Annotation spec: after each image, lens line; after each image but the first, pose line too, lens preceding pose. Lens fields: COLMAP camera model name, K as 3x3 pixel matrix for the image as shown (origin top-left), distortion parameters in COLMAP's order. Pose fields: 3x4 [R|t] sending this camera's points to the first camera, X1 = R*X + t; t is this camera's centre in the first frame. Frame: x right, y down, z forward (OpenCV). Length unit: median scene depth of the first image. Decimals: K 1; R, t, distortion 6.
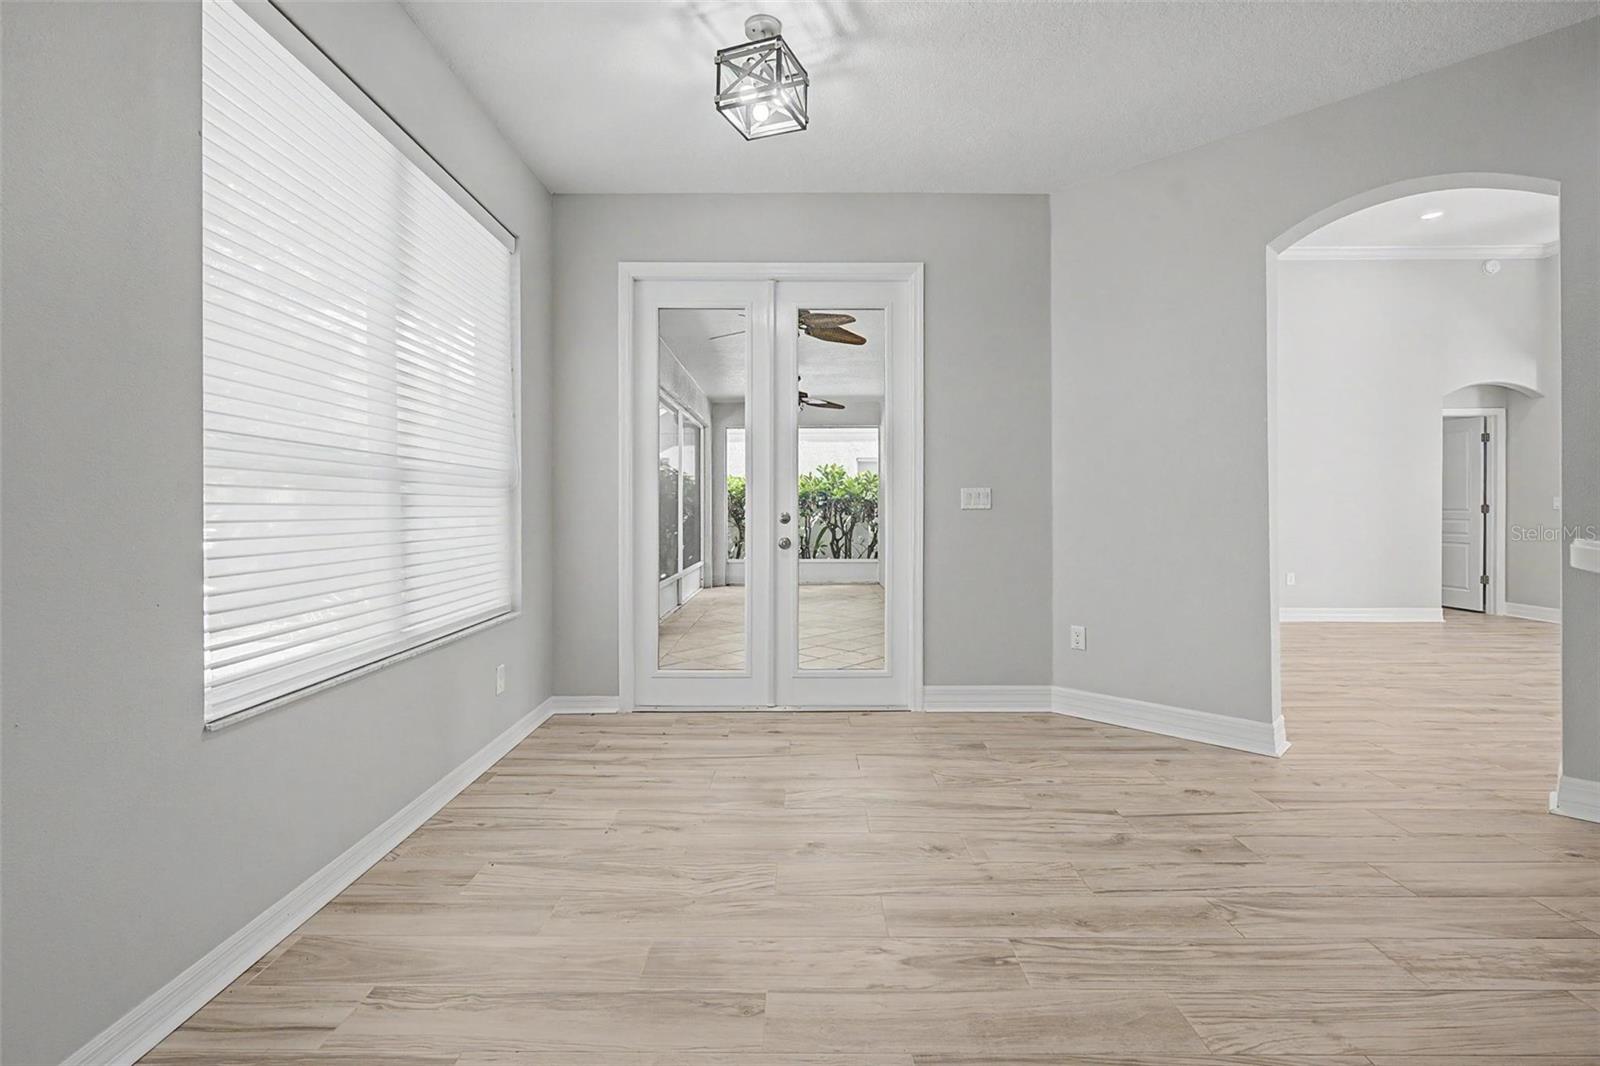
lens RADIAL K [[728.2, 0, 802.2], [0, 728.2, 508.6], [0, 0, 1]] dist [0.004245, -0.001713]
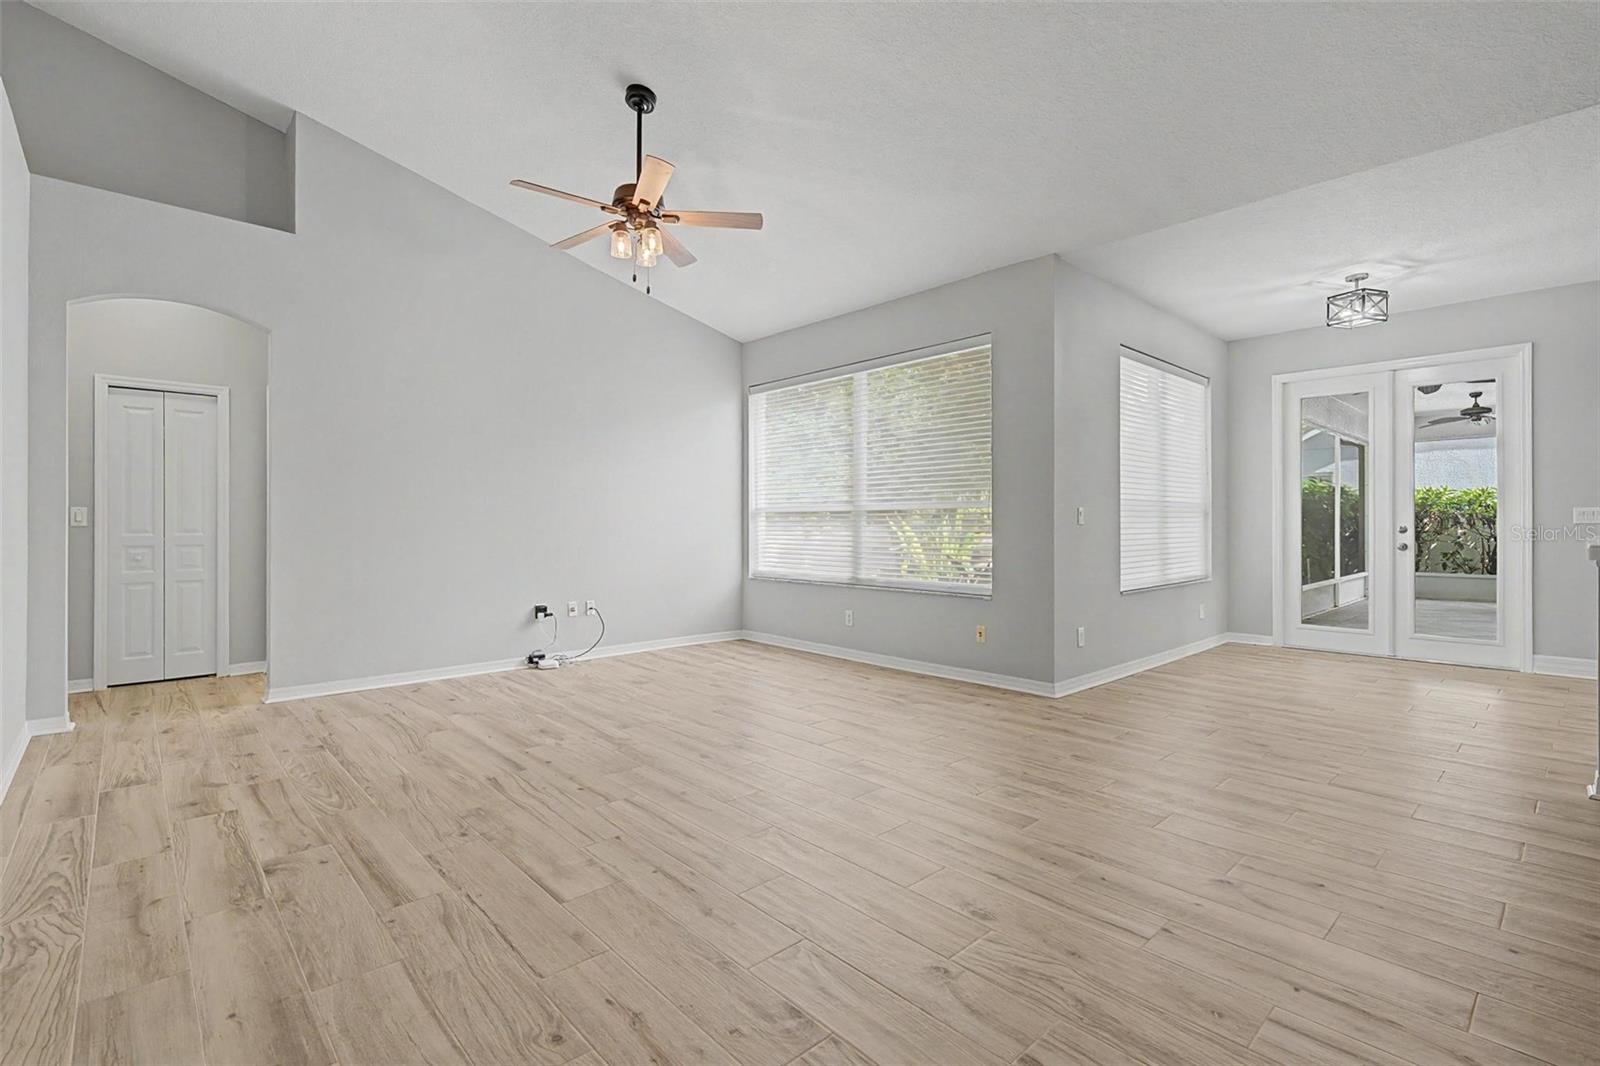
lens RADIAL K [[728.2, 0, 793.6], [0, 728.2, 522.2], [0, 0, 1]] dist [0.004245, -0.001713]
pose [[0.674460, -0.001345, -0.738311, 0.302583], [0.002595, 0.999996, 0.000549, -0.009276], [0.738307, -0.002286, 0.674461, -1.168005]]
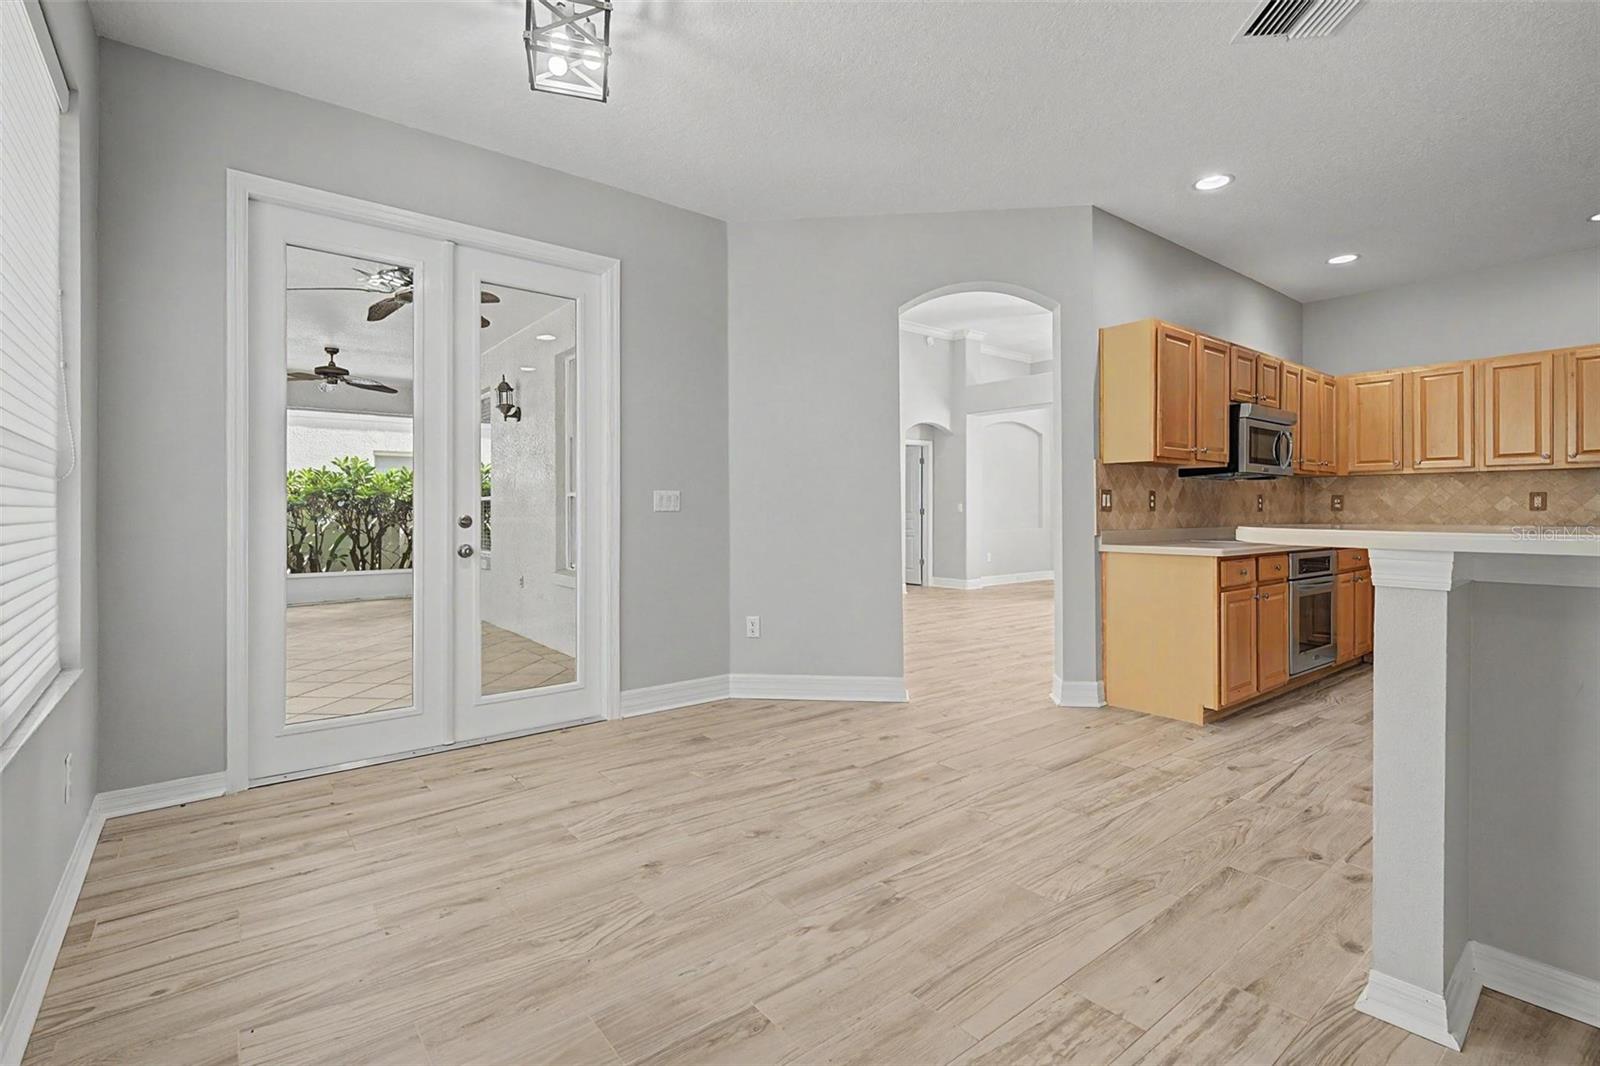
lens RADIAL K [[728.2, 0, 799.0], [0, 728.2, 515.4], [0, 0, 1]] dist [0.004245, -0.001713]
pose [[0.782148, -0.002533, 0.623087, -0.321615], [-0.001711, 0.999979, 0.006214, -0.001624], [-0.623090, -0.005926, 0.782128, 0.103029]]
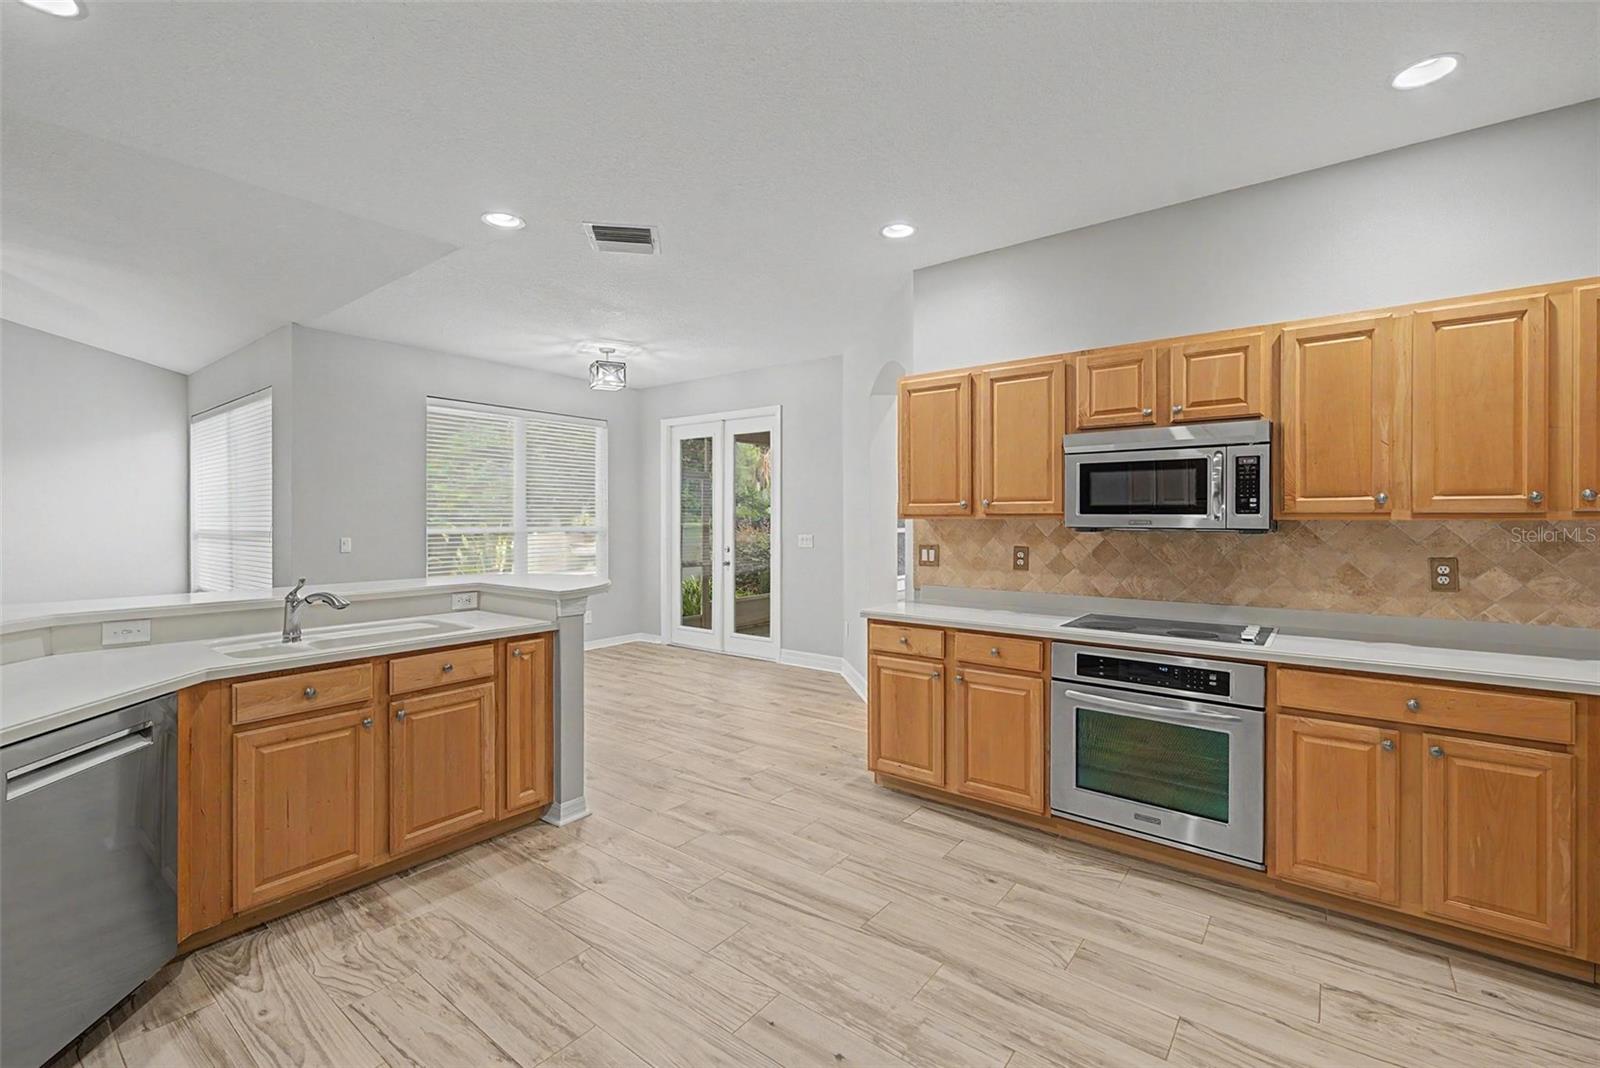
lens RADIAL K [[692.1, 0, 797.3], [0, 692.1, 518.3], [0, 0, 1]] dist [0.001360, 0.000574]
pose [[0.791335, 0.002099, -0.611379, 1.513268], [0.000691, 0.999990, 0.004328, -0.093429], [0.611383, -0.003847, 0.791326, -0.351021]]
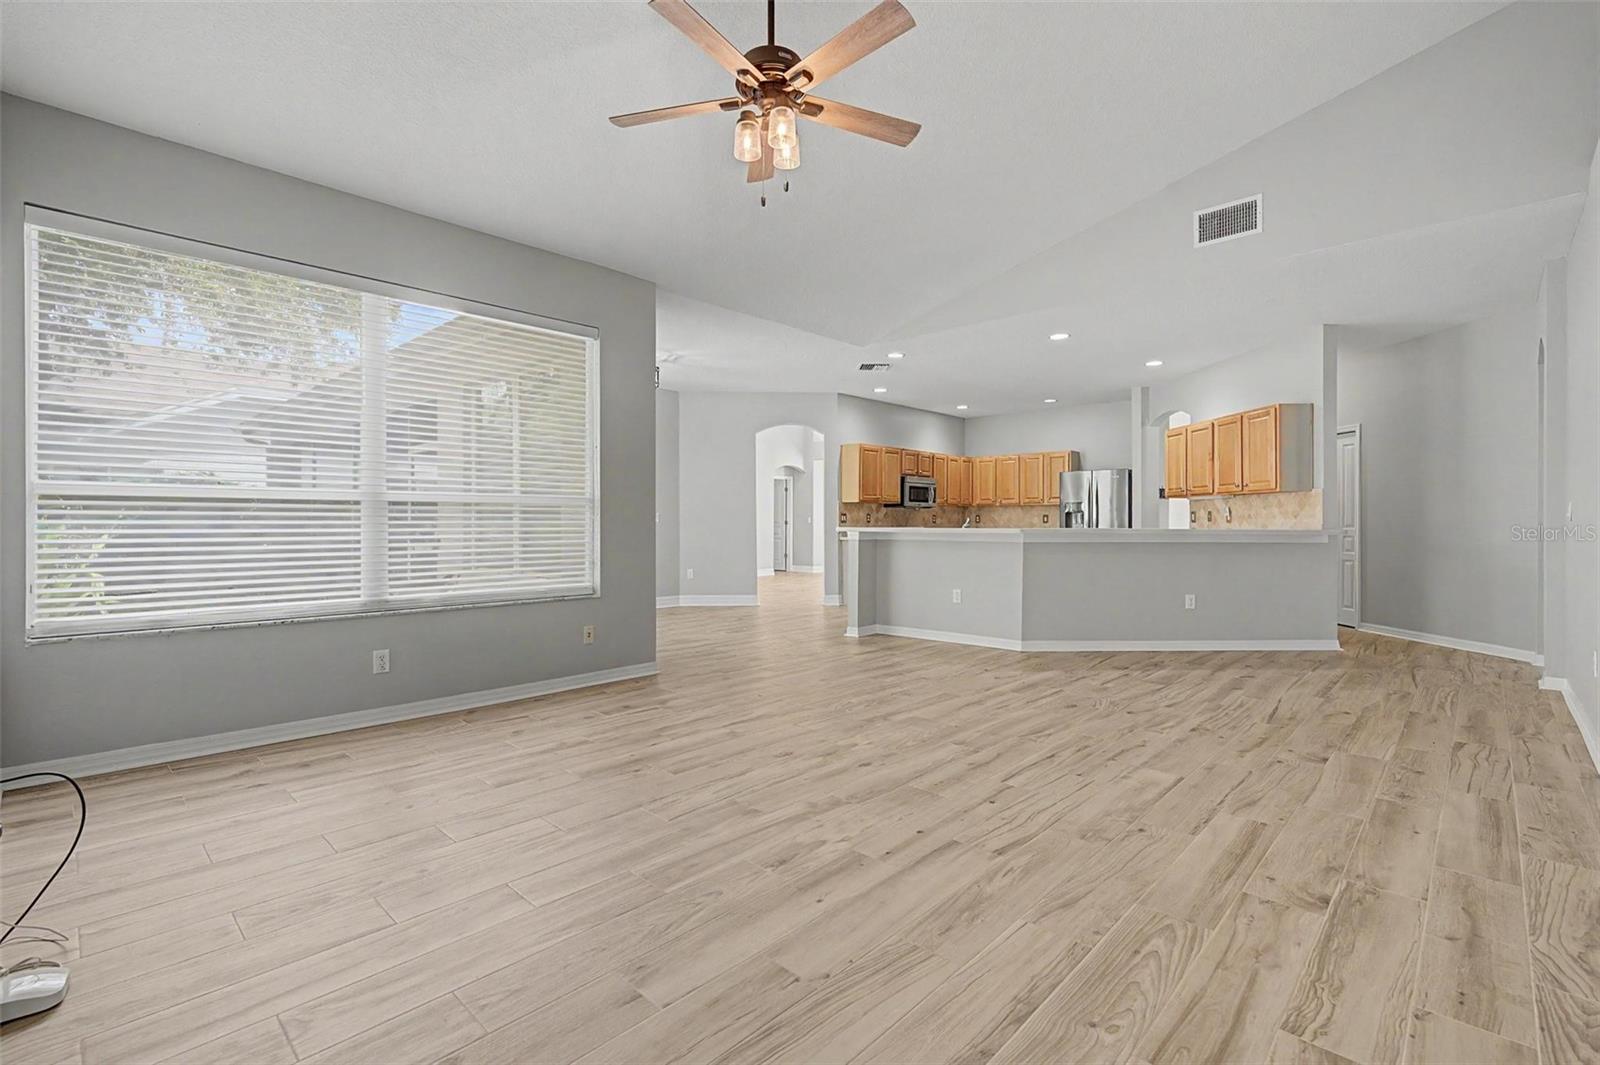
lens RADIAL K [[728.2, 0, 792.8], [0, 728.2, 511.6], [0, 0, 1]] dist [0.004245, -0.001713]
pose [[0.689588, 0.013737, 0.724072, -1.437001], [-0.004445, 0.999882, -0.014737, -0.002815], [-0.724189, 0.006943, 0.689567, -1.173886]]
